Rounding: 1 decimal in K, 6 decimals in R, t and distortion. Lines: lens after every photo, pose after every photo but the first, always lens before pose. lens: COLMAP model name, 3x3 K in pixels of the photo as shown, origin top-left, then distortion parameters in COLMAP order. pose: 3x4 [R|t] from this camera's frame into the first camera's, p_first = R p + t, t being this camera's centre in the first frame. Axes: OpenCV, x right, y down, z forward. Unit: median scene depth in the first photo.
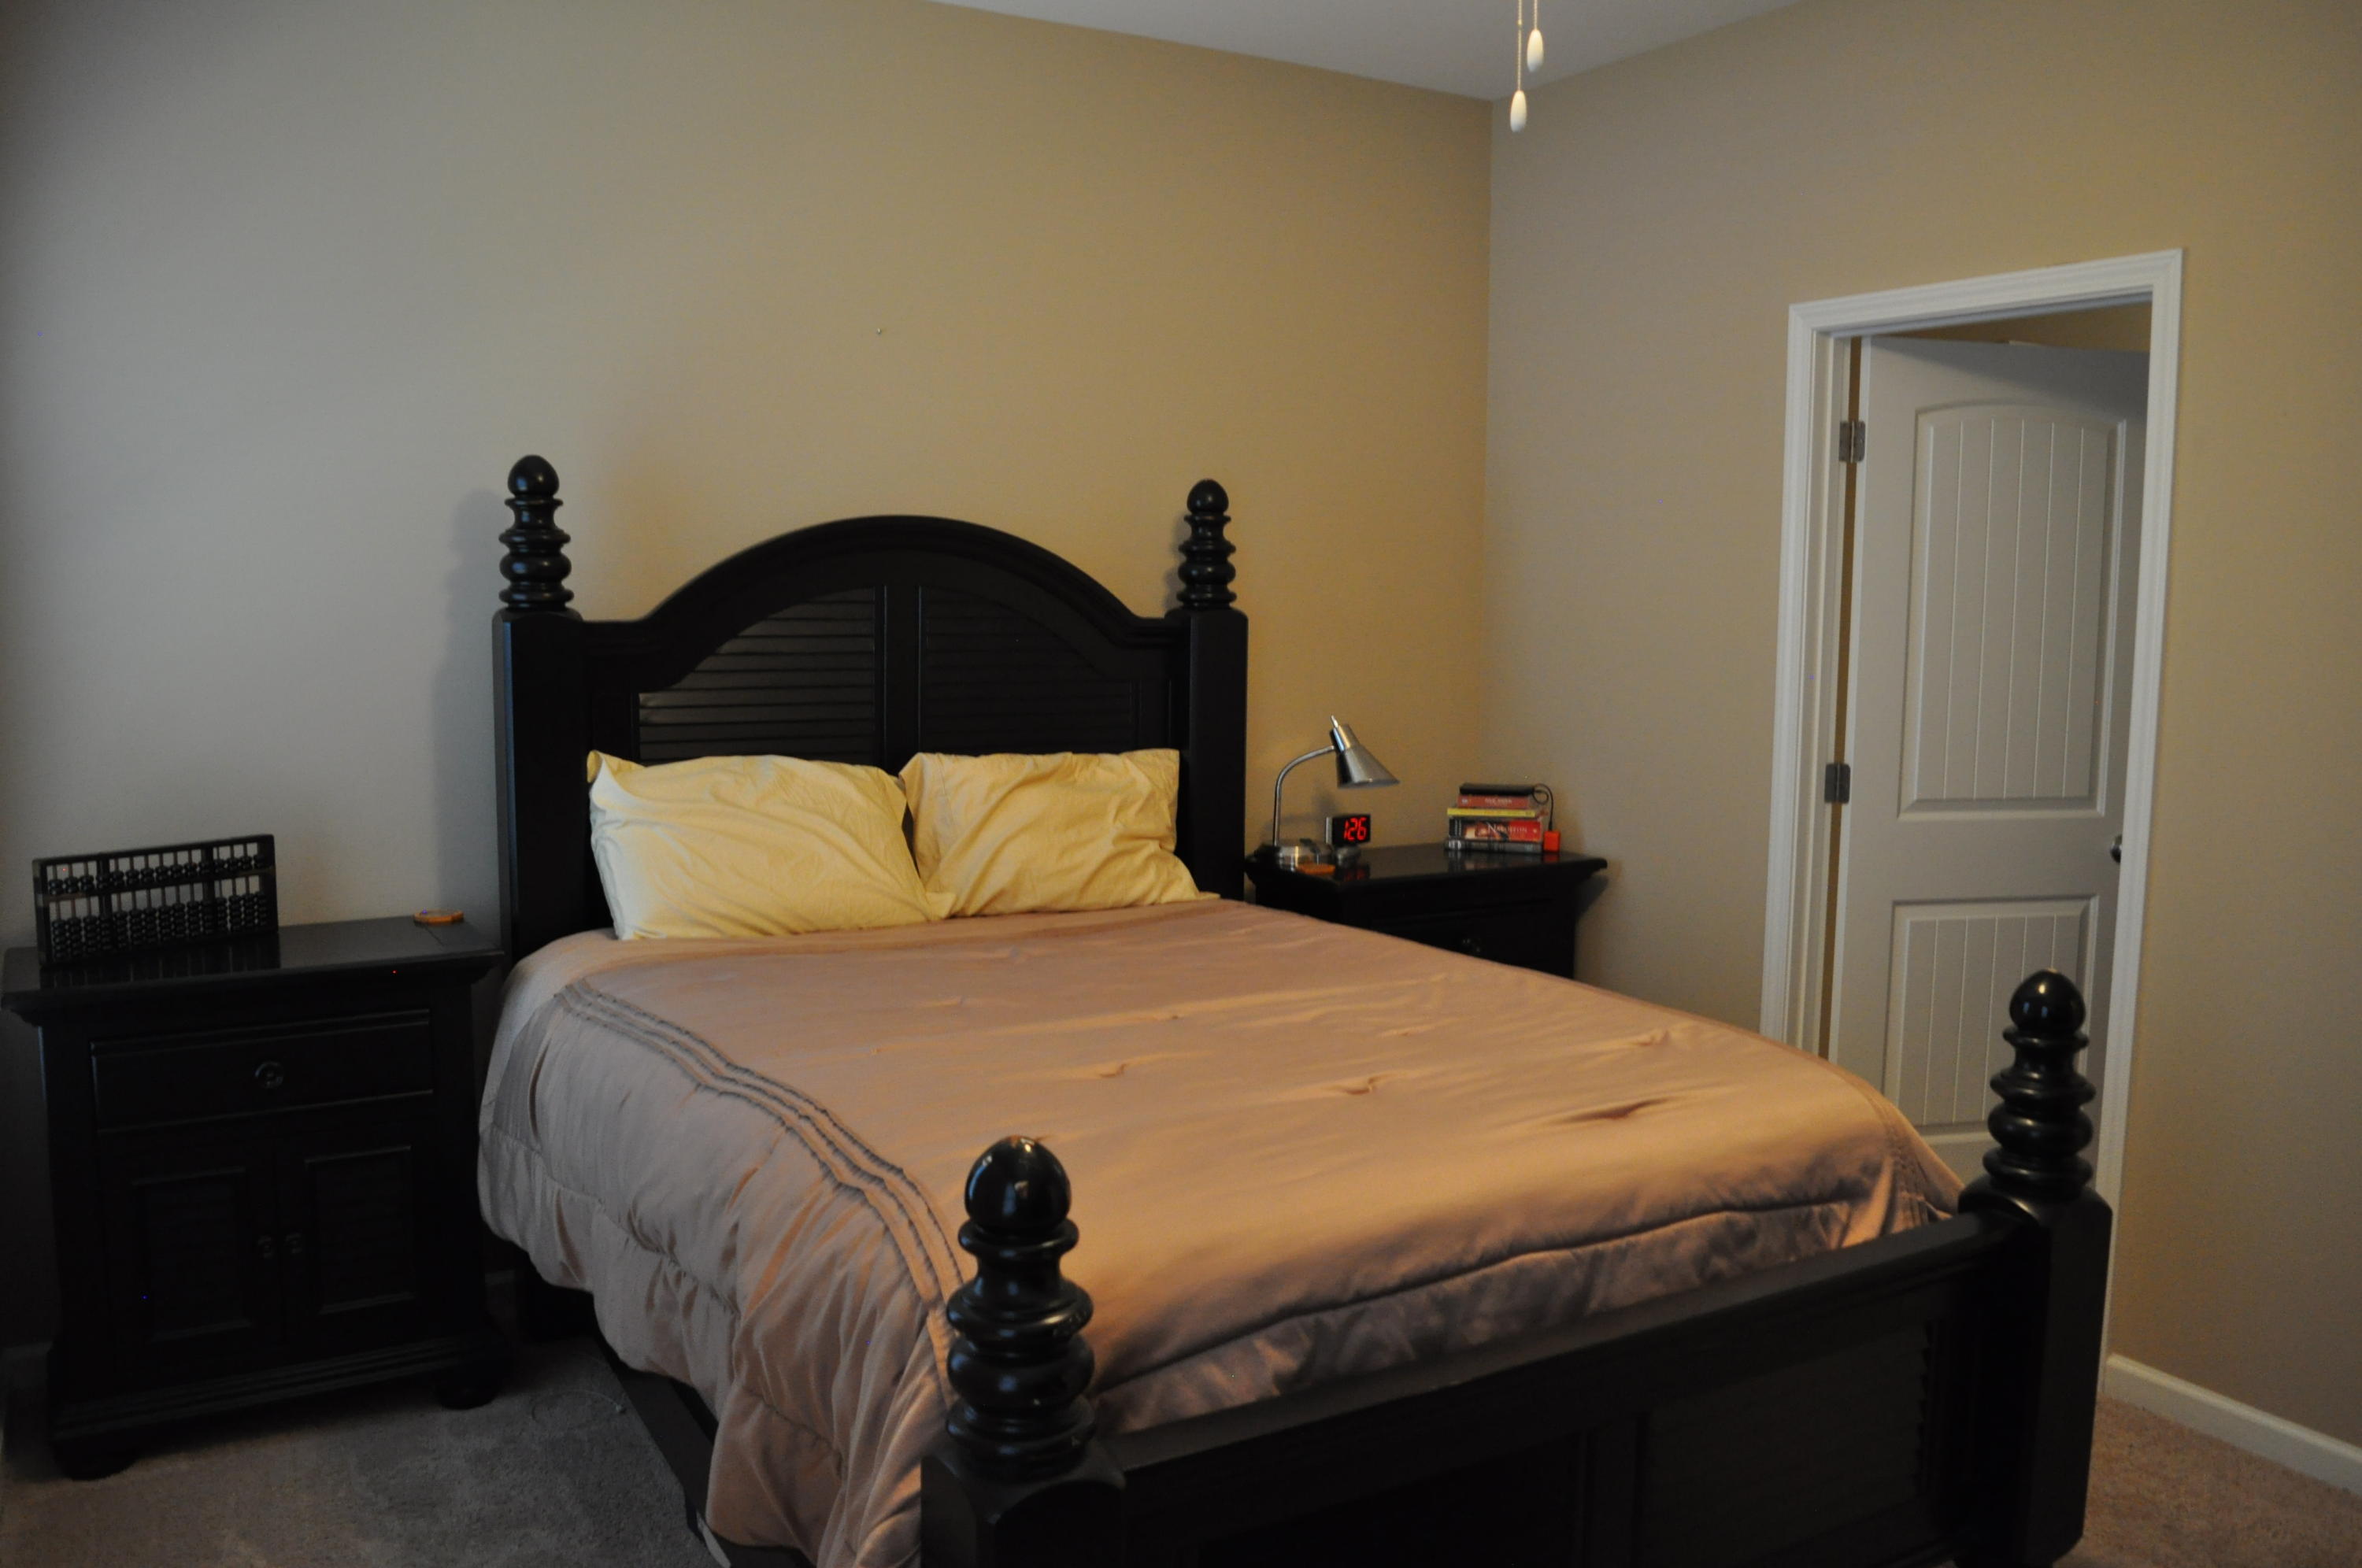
lens RADIAL K [[1806.5, 0, 1180.8], [0, 1806.5, 824.8], [0, 0, 1]] dist [-0.111985, -0.000247]
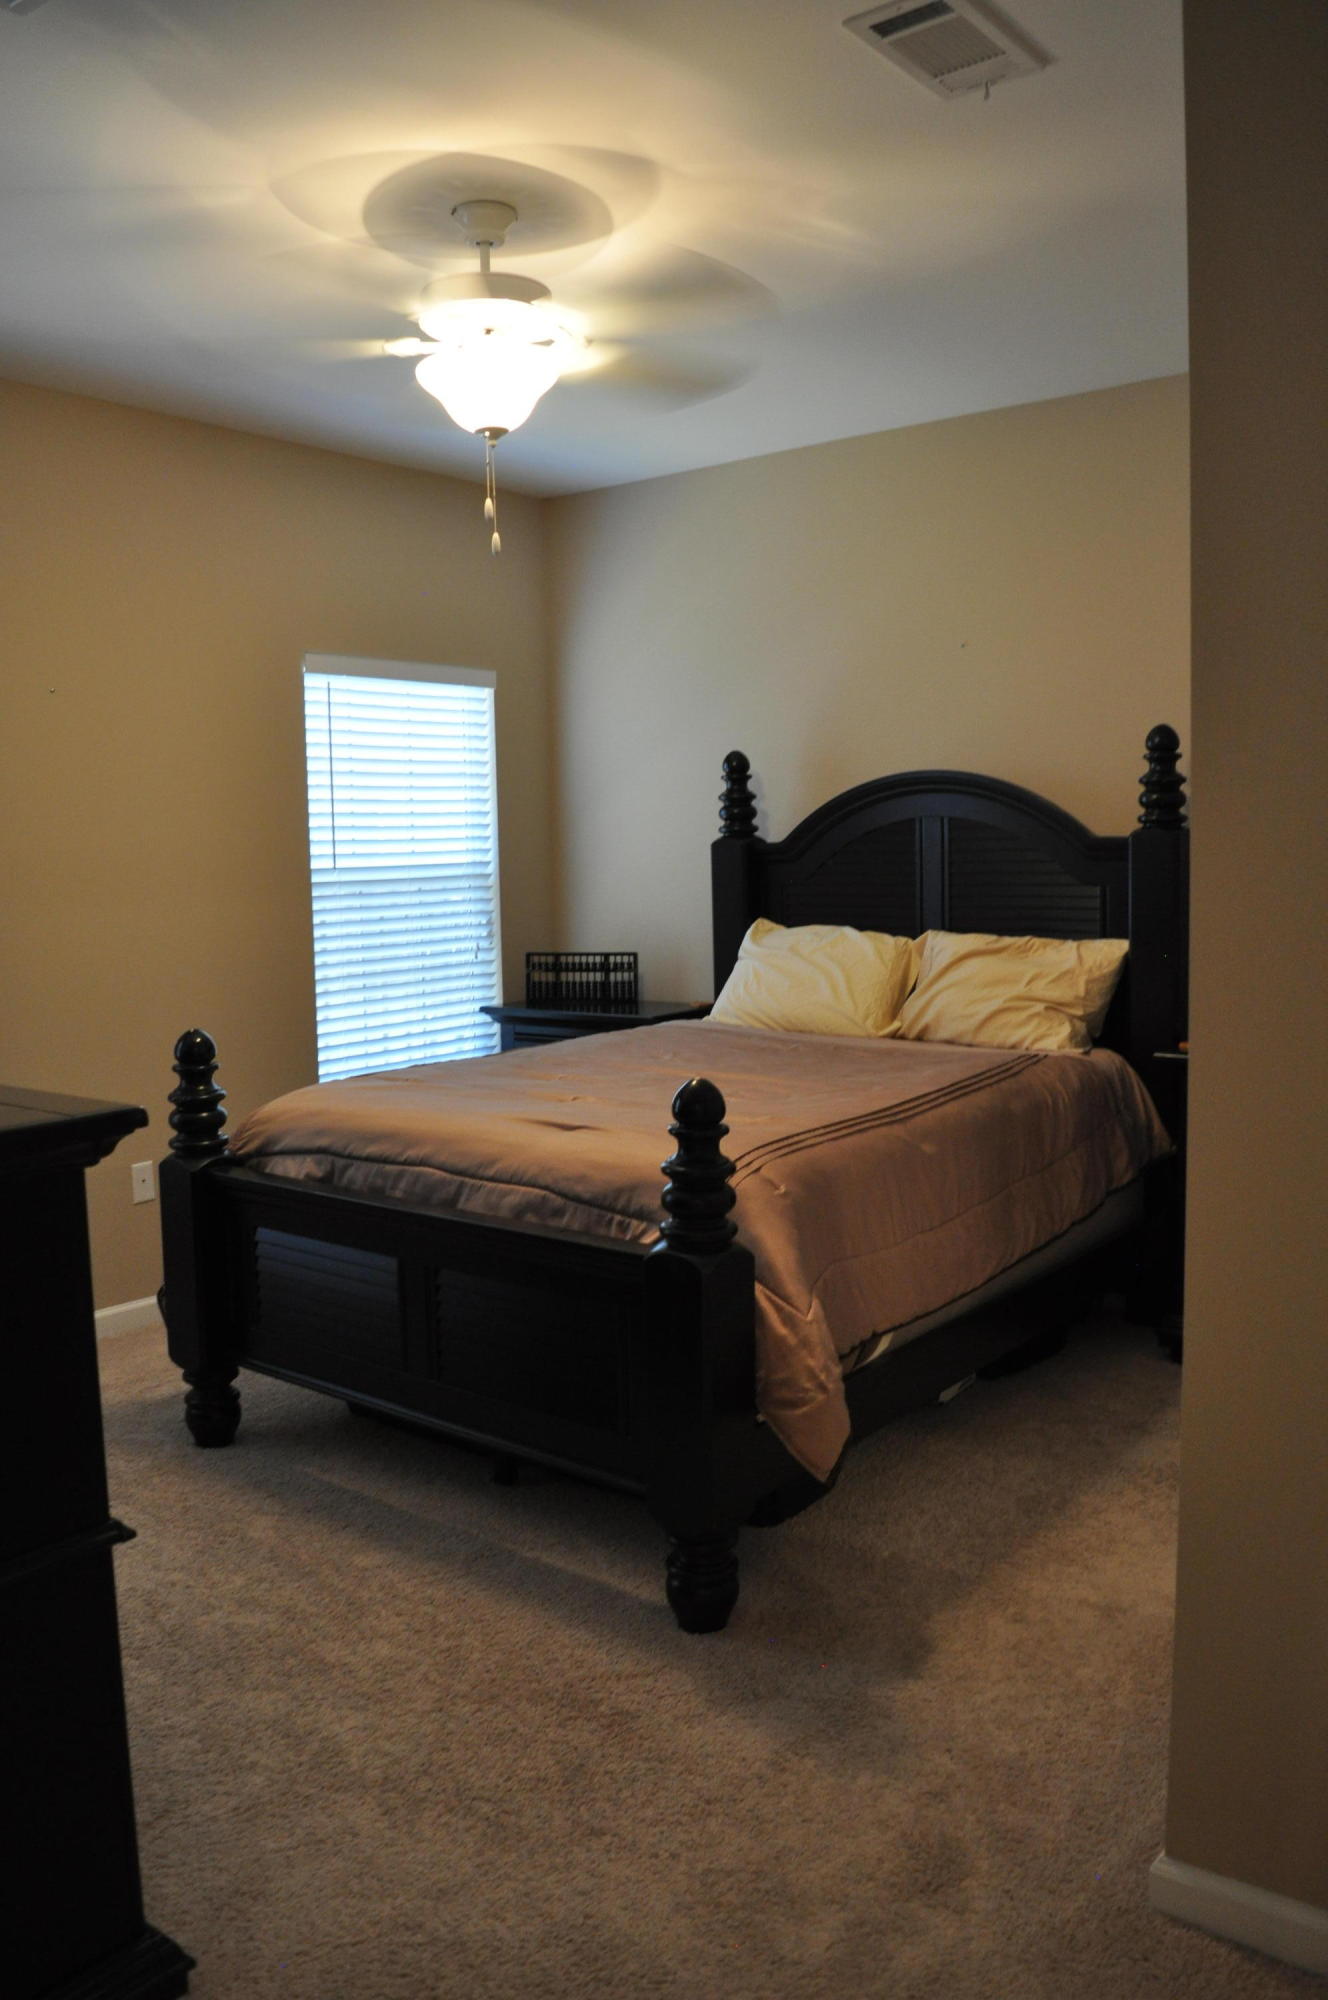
lens RADIAL K [[1580.8, 0, 664.0], [0, 1580.8, 1000.0], [0, 0, 1]] dist [-0.083234, -0.002101]
pose [[0.381077, 0.078325, -0.921220, 1.156440], [-0.091504, 0.994708, 0.046721, -0.027175], [0.920004, 0.066491, 0.386227, 0.352887]]
